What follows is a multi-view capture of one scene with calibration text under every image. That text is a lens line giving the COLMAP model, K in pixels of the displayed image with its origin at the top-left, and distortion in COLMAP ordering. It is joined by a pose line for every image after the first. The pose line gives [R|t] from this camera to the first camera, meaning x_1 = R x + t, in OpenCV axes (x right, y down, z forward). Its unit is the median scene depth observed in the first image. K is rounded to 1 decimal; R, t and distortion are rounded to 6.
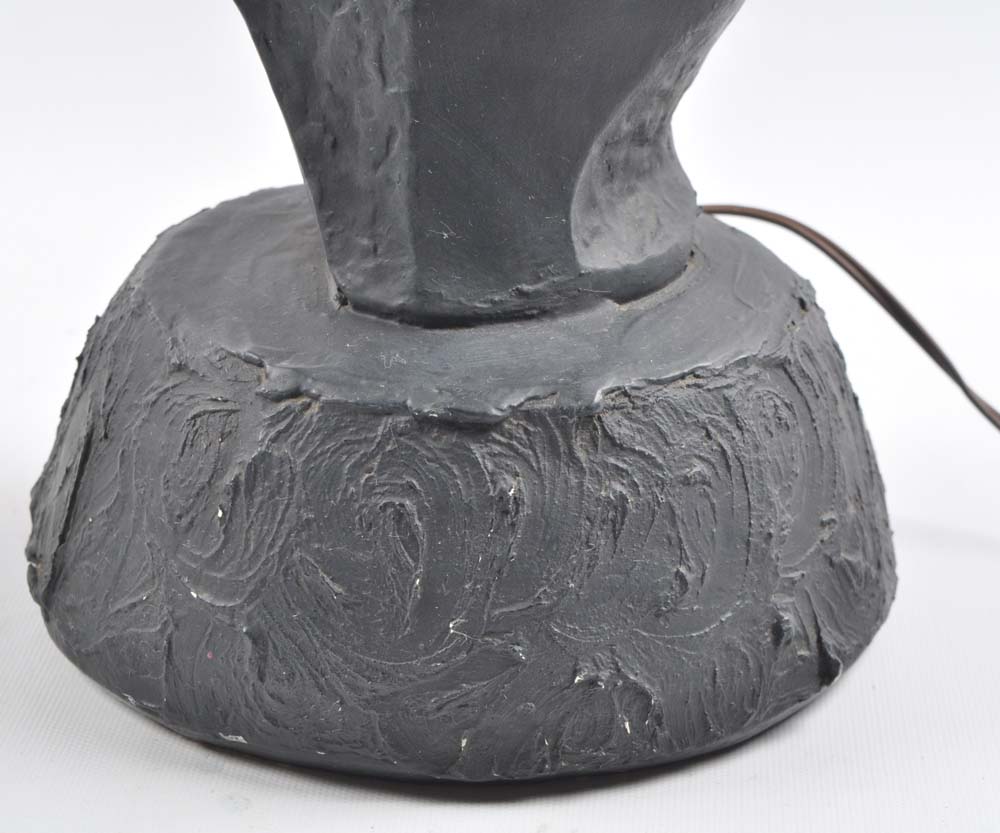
lens RADIAL K [[2492.0, 0, 498.7], [0, 2492.0, 416.1], [0, 0, 1]] dist [-0.077256, 0.000000]
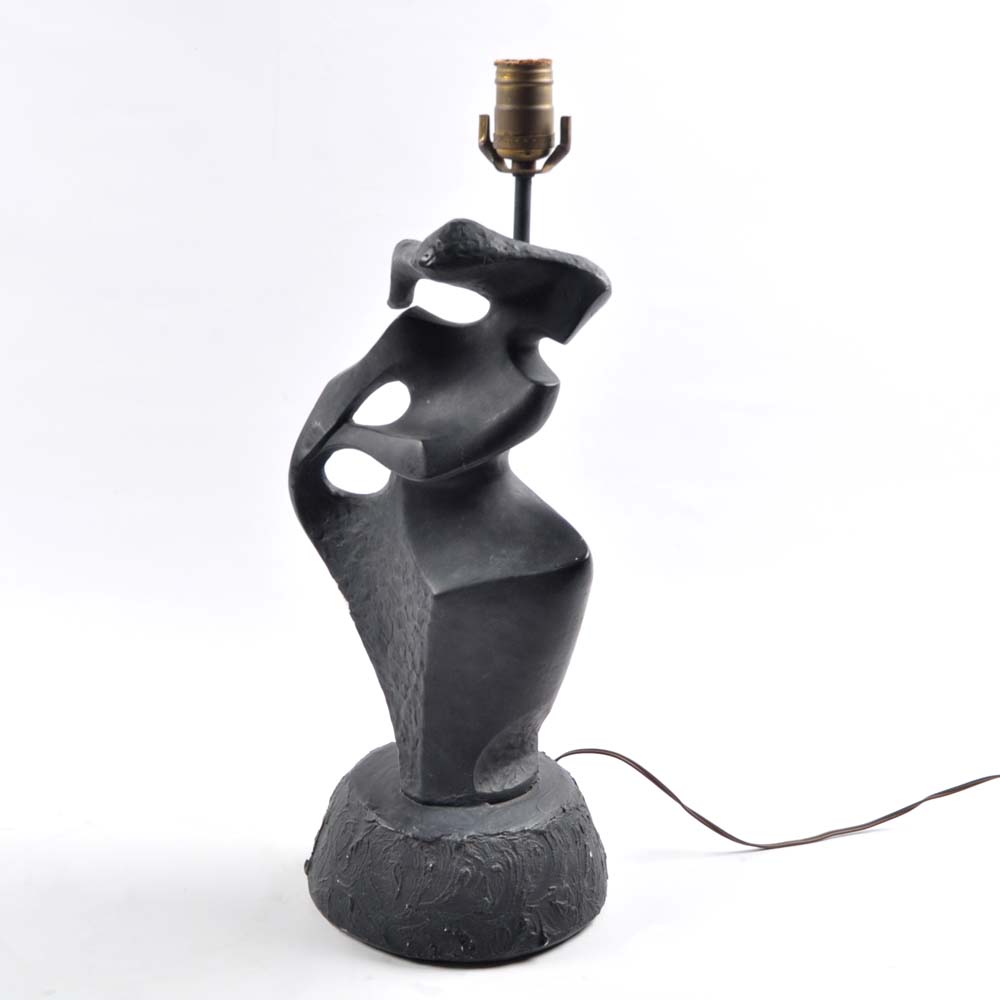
lens RADIAL K [[1561.6, 0, 498.2], [0, 1561.6, 497.2], [0, 0, 1]] dist [-0.051964, 0.000000]
pose [[0.948394, 0.086527, -0.305060, 0.606747], [-0.122173, 0.987485, -0.099732, -0.227886], [0.292613, 0.131855, 0.947097, -0.828792]]
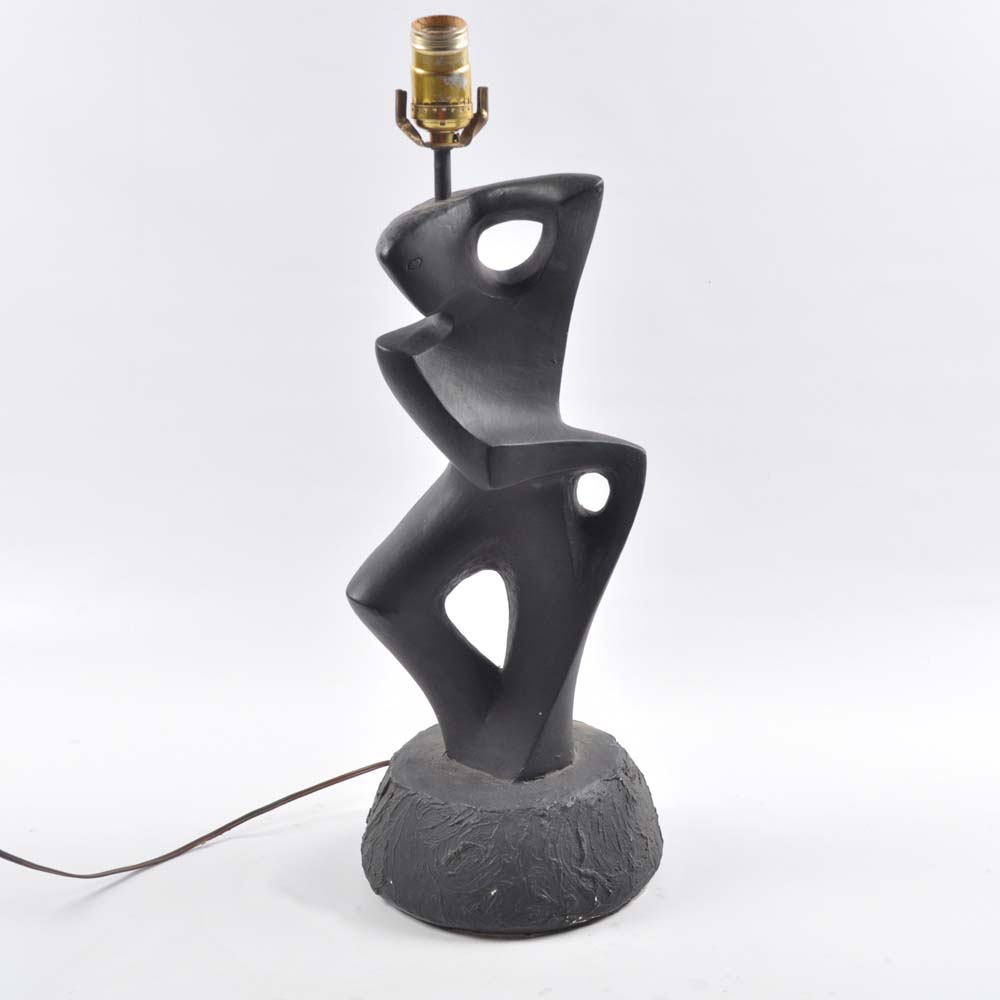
lens RADIAL K [[1799.0, 0, 503.6], [0, 1799.0, 503.8], [0, 0, 1]] dist [-0.014789, 0.000000]
pose [[0.748275, 0.163463, -0.642935, 1.257721], [-0.216720, 0.976226, -0.004028, -0.453974], [0.626991, 0.142351, 0.765910, -0.392967]]
